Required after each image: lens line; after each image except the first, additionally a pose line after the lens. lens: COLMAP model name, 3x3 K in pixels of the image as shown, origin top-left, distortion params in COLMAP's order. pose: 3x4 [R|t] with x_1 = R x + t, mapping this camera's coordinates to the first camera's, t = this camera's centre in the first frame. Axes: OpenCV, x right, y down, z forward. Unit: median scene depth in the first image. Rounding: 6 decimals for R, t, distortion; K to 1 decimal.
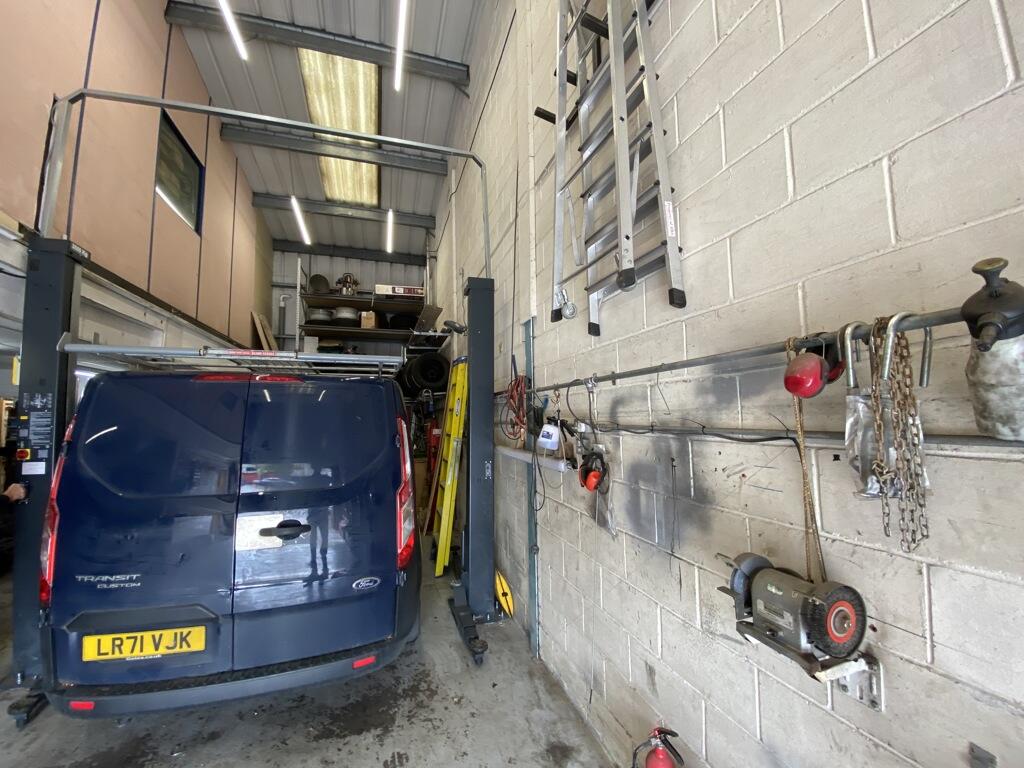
lens RADIAL K [[407.7, 0, 505.6], [0, 407.7, 383.4], [0, 0, 1]] dist [0.030855, -0.023025]
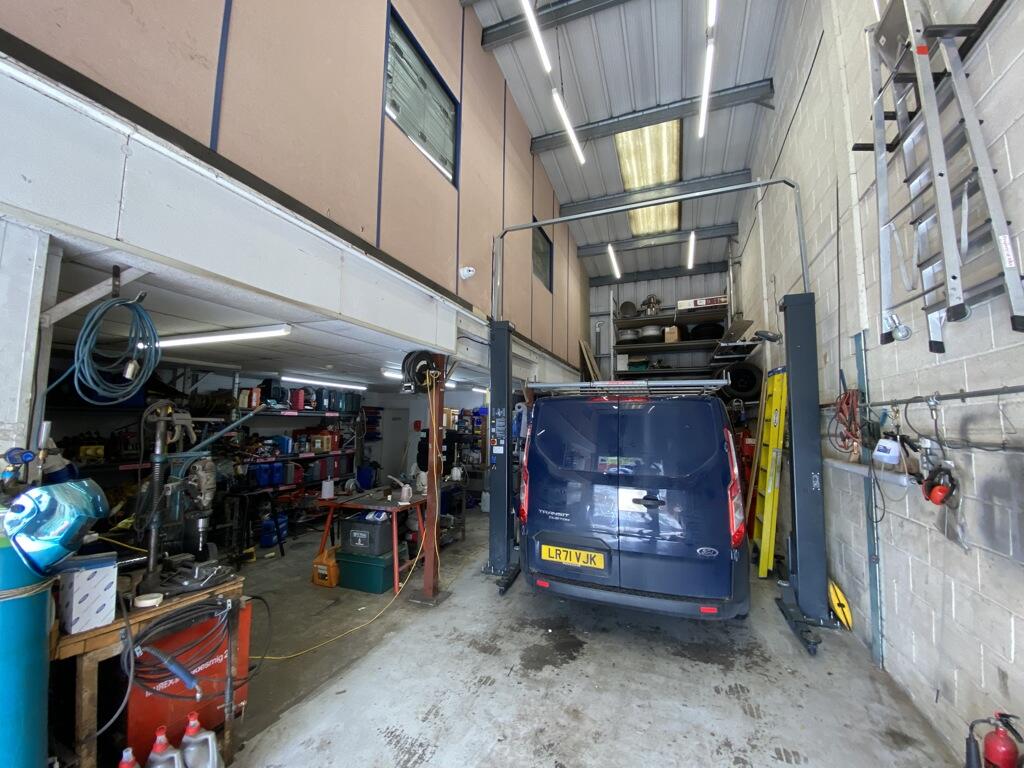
lens RADIAL K [[411.2, 0, 511.4], [0, 411.2, 383.4], [0, 0, 1]] dist [0.014309, -0.017349]
pose [[0.782725, -0.037525, -0.621235, 0.012521], [0.028877, 0.999295, -0.023978, -0.034146], [0.621697, 0.000829, 0.783257, -0.324634]]
